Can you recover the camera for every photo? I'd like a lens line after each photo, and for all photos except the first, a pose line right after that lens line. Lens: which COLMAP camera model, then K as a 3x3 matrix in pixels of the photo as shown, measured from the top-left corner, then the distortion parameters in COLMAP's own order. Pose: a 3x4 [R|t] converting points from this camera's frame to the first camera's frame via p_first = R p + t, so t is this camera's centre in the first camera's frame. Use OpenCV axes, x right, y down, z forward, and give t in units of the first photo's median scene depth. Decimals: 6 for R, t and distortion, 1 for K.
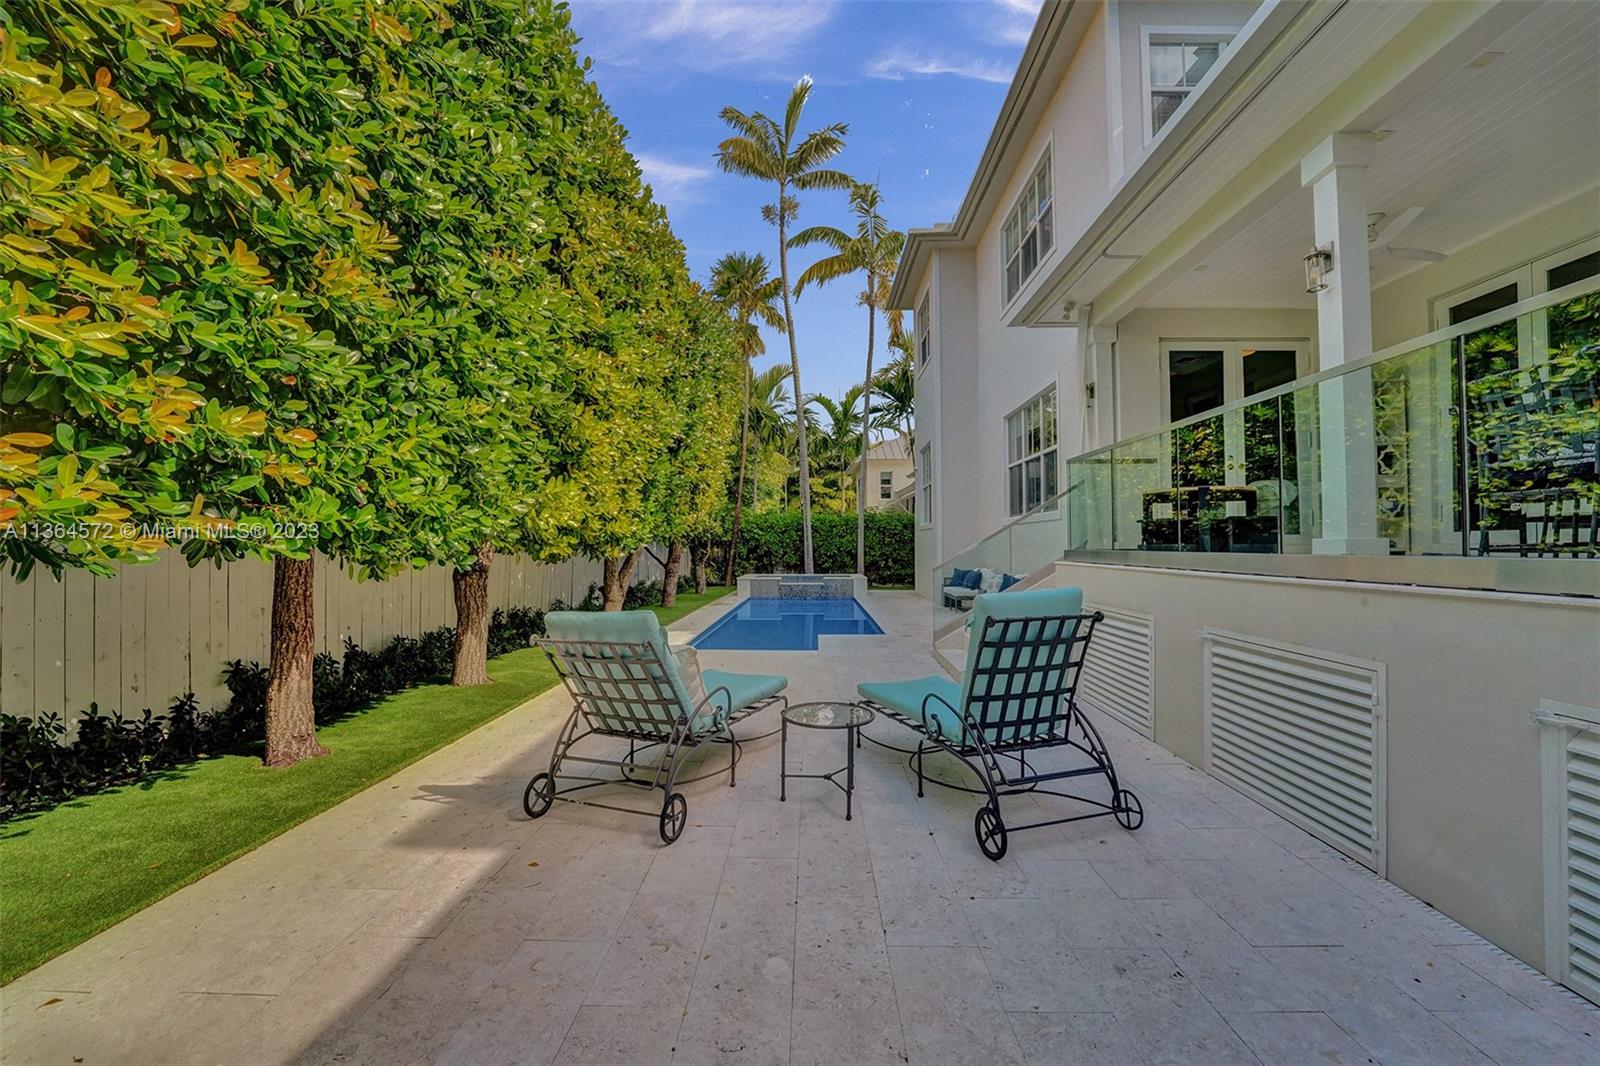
lens RADIAL K [[662.3, 0, 805.9], [0, 662.3, 531.4], [0, 0, 1]] dist [-0.031276, 0.004401]
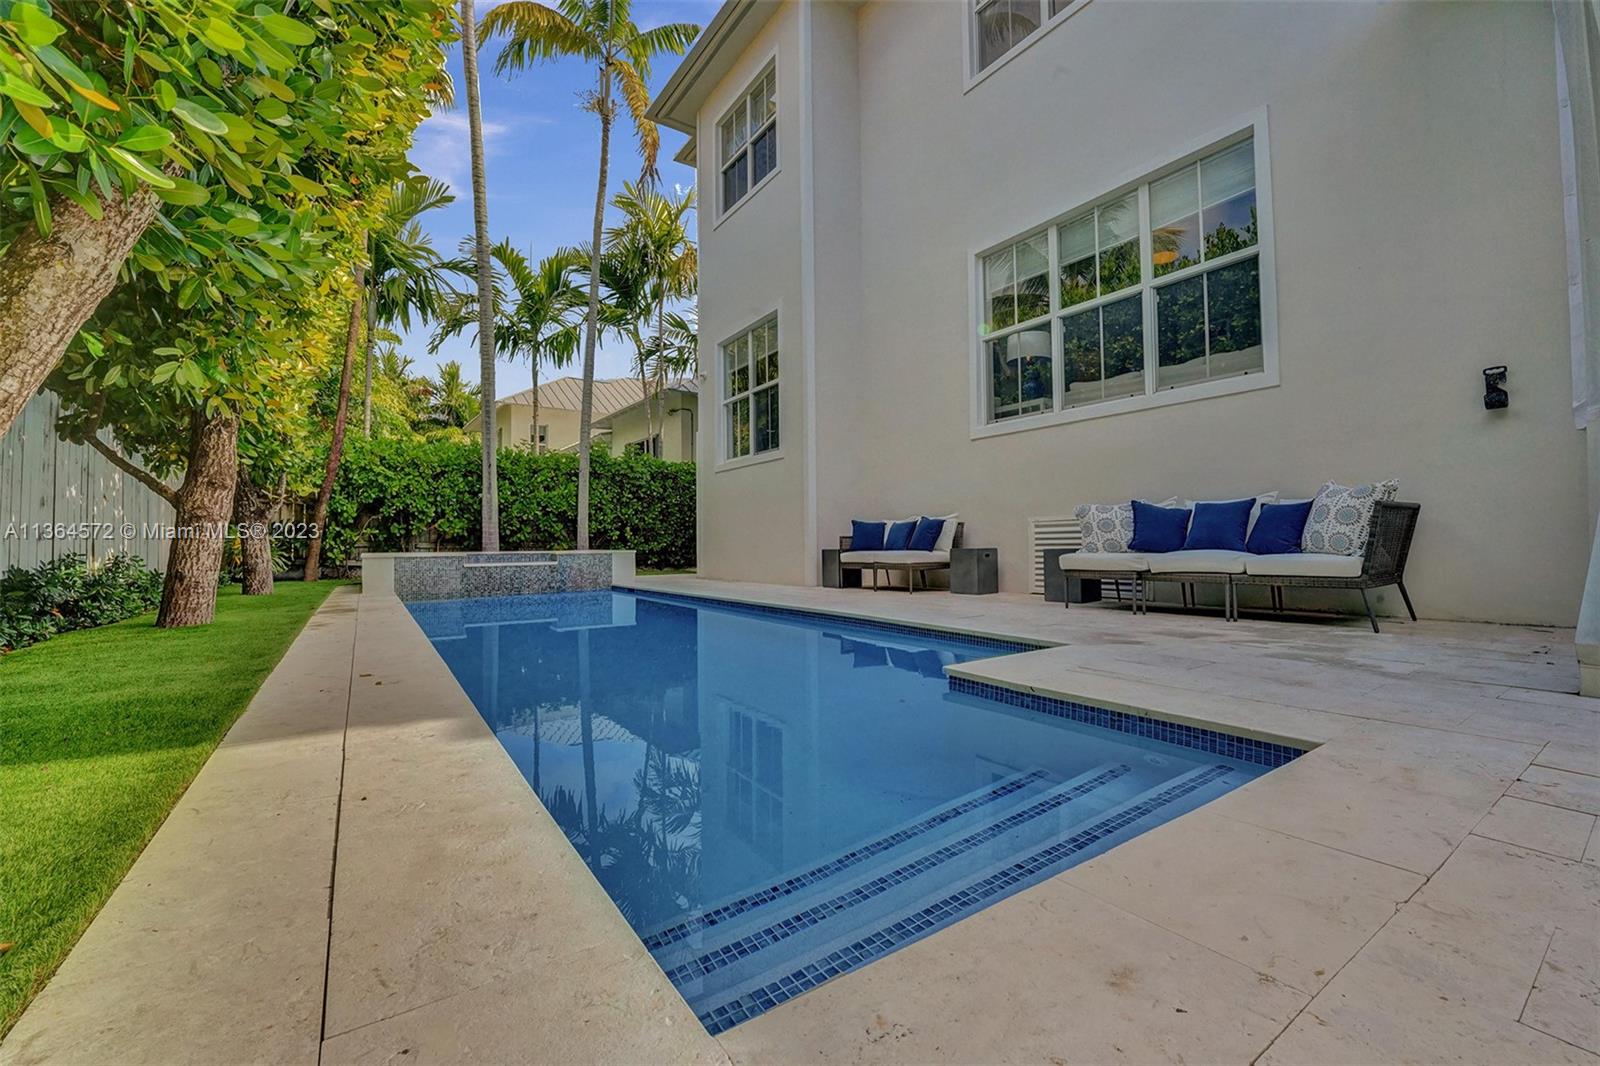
lens RADIAL K [[662.3, 0, 790.9], [0, 662.3, 530.7], [0, 0, 1]] dist [-0.031276, 0.004401]
pose [[0.815833, 0.008421, 0.578226, -0.109457], [-0.003280, 0.999945, -0.009935, 0.050505], [-0.578278, 0.006208, 0.815816, 0.398642]]
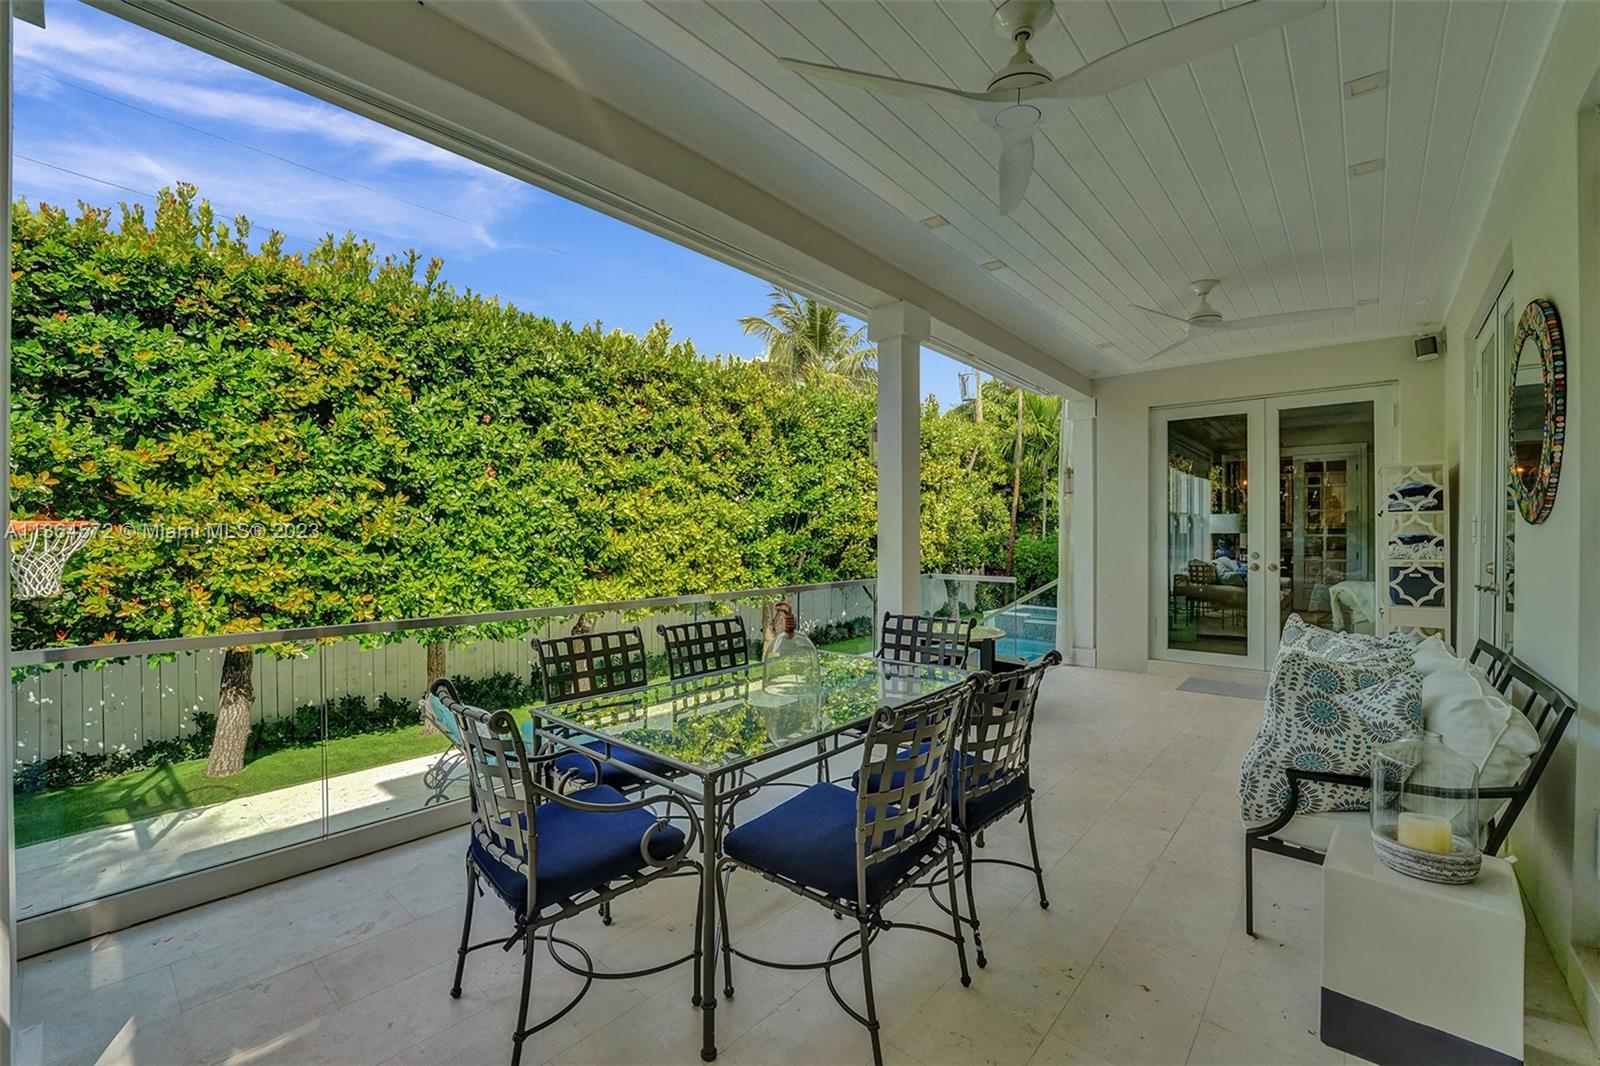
lens RADIAL K [[662.3, 0, 805.6], [0, 662.3, 544.6], [0, 0, 1]] dist [-0.031276, 0.004401]
pose [[0.765244, 0.014549, -0.643576, 0.297449], [0.010132, 0.999348, 0.034640, -0.063101], [0.643661, -0.033029, 0.764598, 0.036753]]
